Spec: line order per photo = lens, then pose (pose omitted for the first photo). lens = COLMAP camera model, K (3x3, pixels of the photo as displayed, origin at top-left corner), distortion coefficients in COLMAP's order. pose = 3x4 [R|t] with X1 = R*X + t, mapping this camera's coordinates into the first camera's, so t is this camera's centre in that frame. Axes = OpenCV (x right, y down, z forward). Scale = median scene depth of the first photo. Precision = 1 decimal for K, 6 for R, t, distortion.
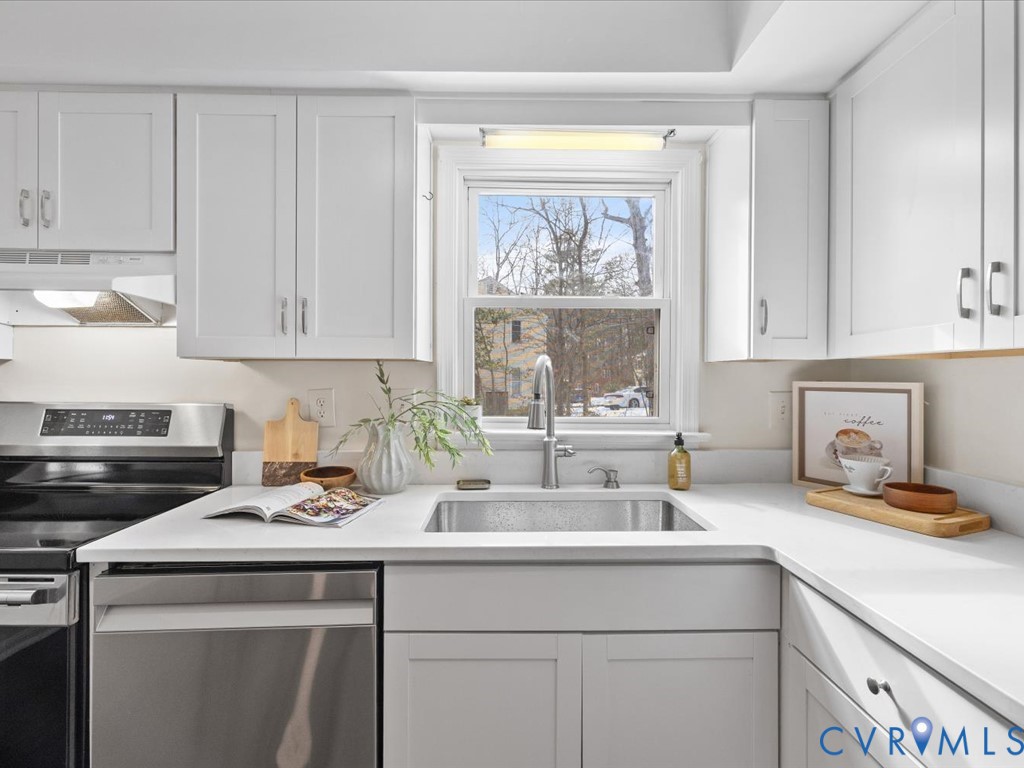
lens RADIAL K [[494.4, 0, 506.3], [0, 494.4, 384.8], [0, 0, 1]] dist [-0.002086, 0.000298]
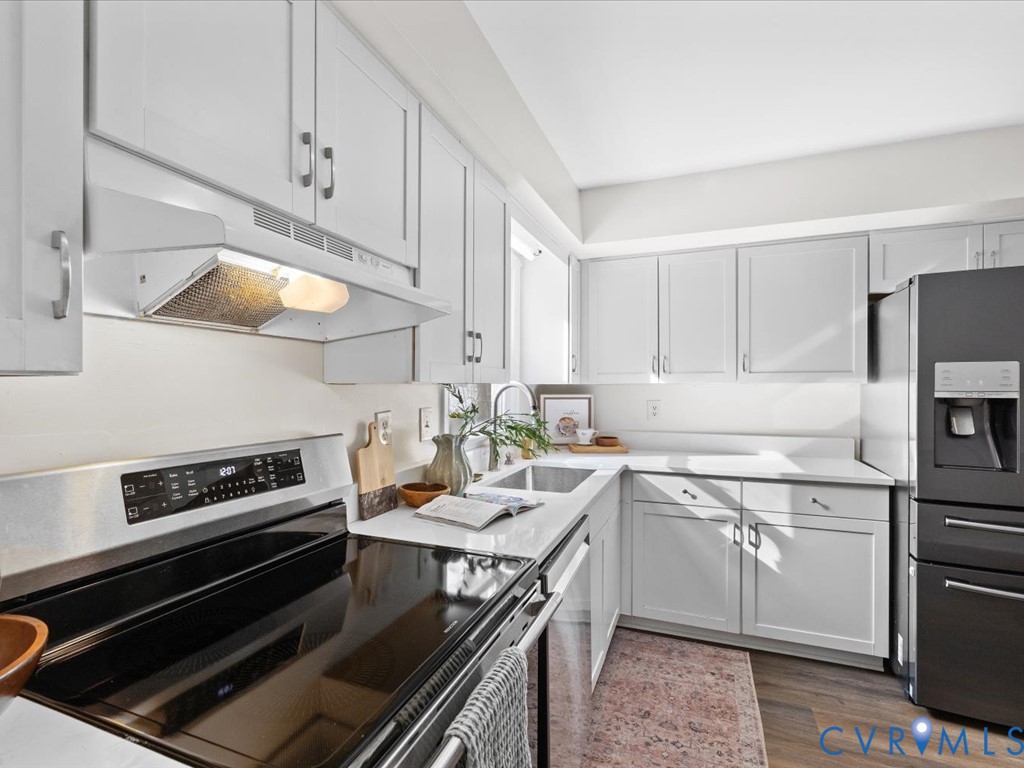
lens RADIAL K [[494.4, 0, 506.3], [0, 494.4, 384.8], [0, 0, 1]] dist [-0.002086, 0.000298]
pose [[0.378652, -0.000946, 0.925539, -1.328427], [0.017285, 0.999832, -0.006049, -0.037876], [-0.925378, 0.018288, 0.378604, 0.440355]]
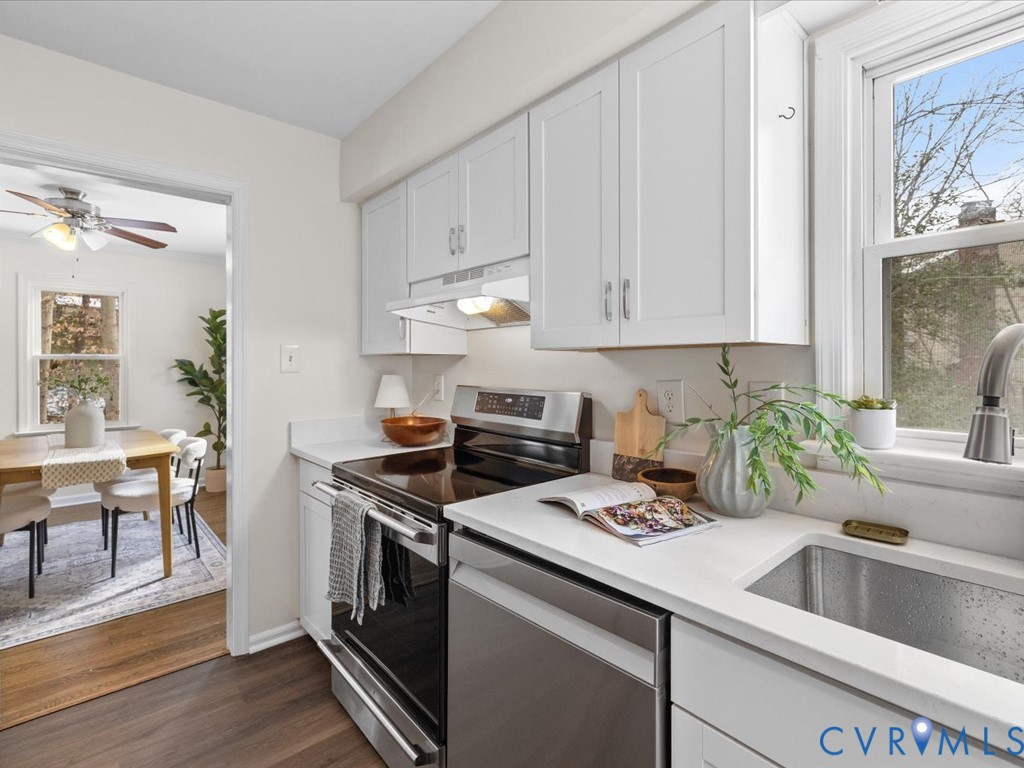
lens RADIAL K [[484.0, 0, 511.8], [0, 484.0, 369.9], [0, 0, 1]] dist [0.000405, 0.000948]
pose [[0.649648, 0.001365, -0.760234, 0.114660], [-0.009397, 0.999936, -0.006236, -0.002160], [0.760177, 0.011195, 0.649619, 0.239033]]
